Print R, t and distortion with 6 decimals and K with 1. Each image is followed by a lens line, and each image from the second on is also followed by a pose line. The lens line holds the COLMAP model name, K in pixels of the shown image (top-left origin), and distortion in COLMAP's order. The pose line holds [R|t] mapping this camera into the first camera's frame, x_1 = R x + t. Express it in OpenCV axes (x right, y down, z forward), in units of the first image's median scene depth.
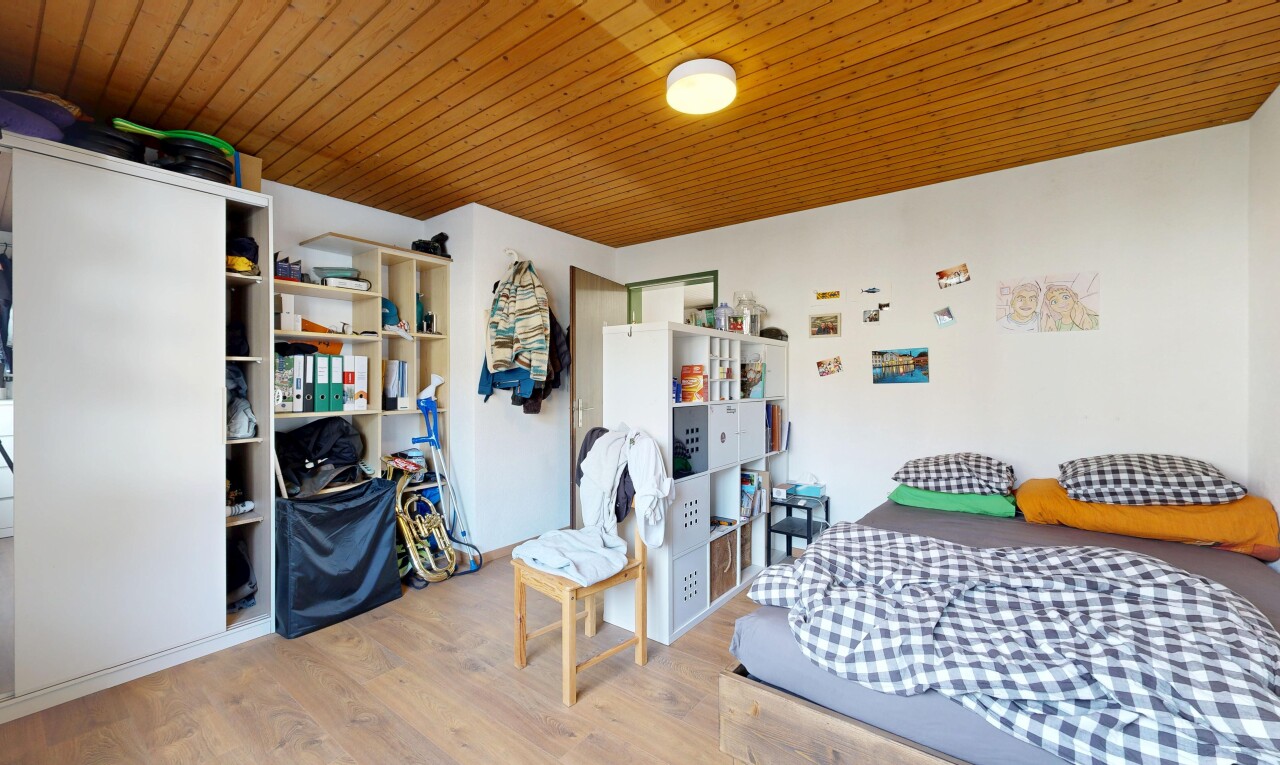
lens RADIAL K [[501.5, 0, 640.2], [0, 501.5, 381.7], [0, 0, 1]] dist [0.001099, 0.000086]
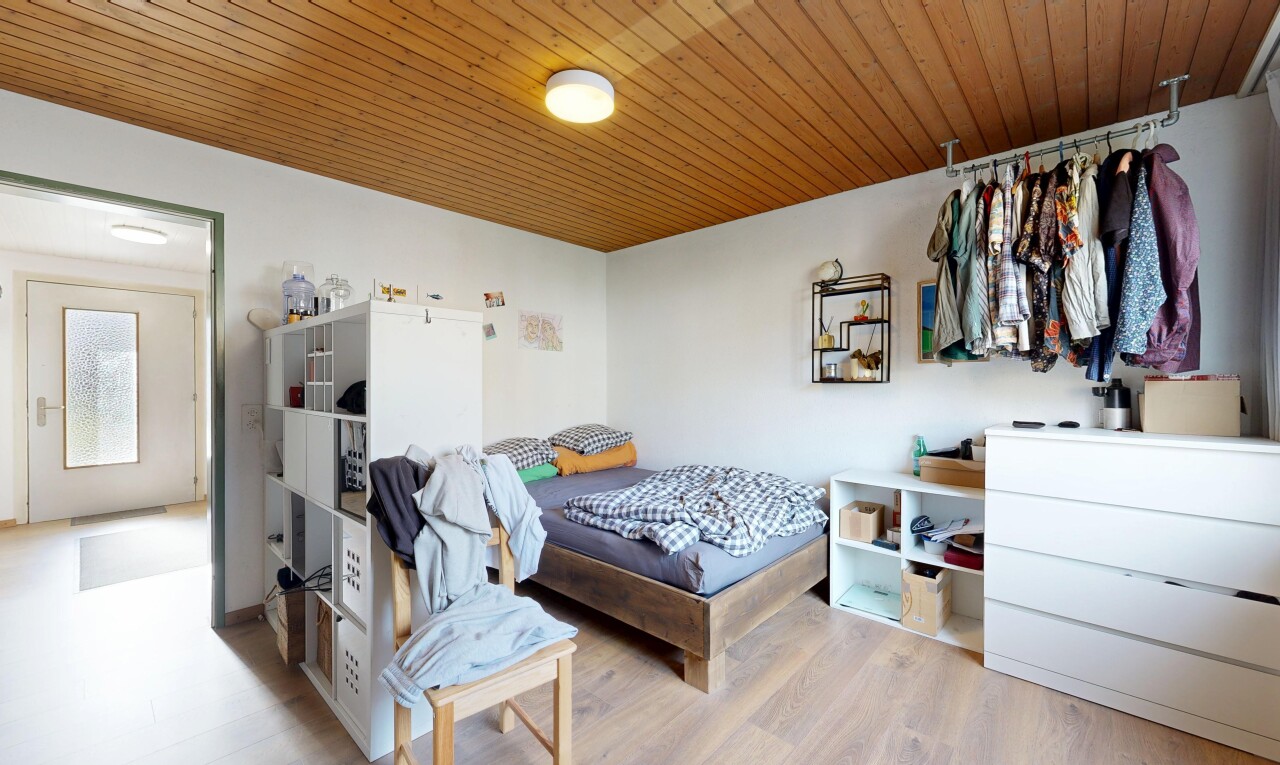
lens RADIAL K [[501.5, 0, 640.2], [0, 501.5, 383.3], [0, 0, 1]] dist [0.001099, 0.000086]
pose [[0.083143, -0.004595, 0.996527, -0.634146], [-0.000991, 0.999988, 0.004694, -0.008031], [-0.996537, -0.001378, 0.083137, 0.568358]]
